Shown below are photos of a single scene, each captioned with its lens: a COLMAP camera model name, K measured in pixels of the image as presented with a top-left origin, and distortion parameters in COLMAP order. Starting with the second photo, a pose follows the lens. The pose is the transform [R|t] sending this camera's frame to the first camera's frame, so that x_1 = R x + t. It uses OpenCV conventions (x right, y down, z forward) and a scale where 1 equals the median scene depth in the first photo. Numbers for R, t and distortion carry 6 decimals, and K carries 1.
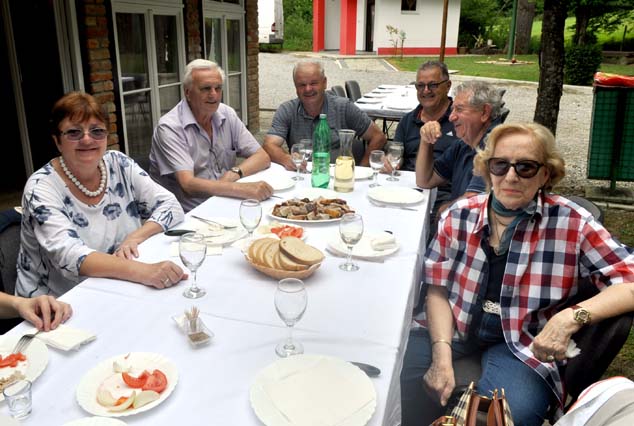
lens RADIAL K [[518.9, 0, 315.4], [0, 518.9, 193.4], [0, 0, 1]] dist [0.019669, 0.001950]
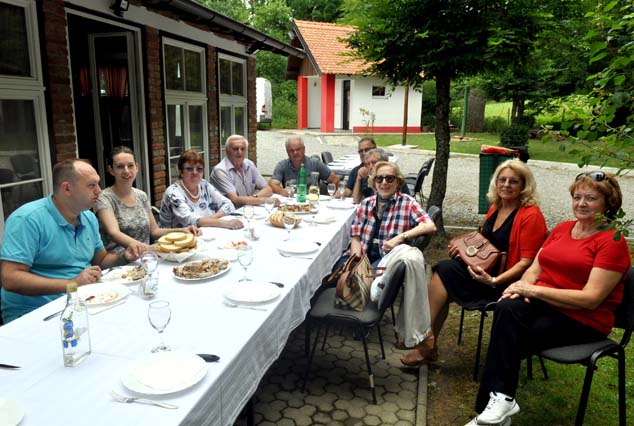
lens RADIAL K [[458.2, 0, 317.0], [0, 458.2, 213.0], [0, 0, 1]] dist [0.001924, 0.001219]
pose [[0.999296, -0.002660, 0.037411, 0.000782], [0.005866, 0.996292, -0.085833, 0.205455], [-0.037043, 0.085992, 0.995607, -0.783794]]
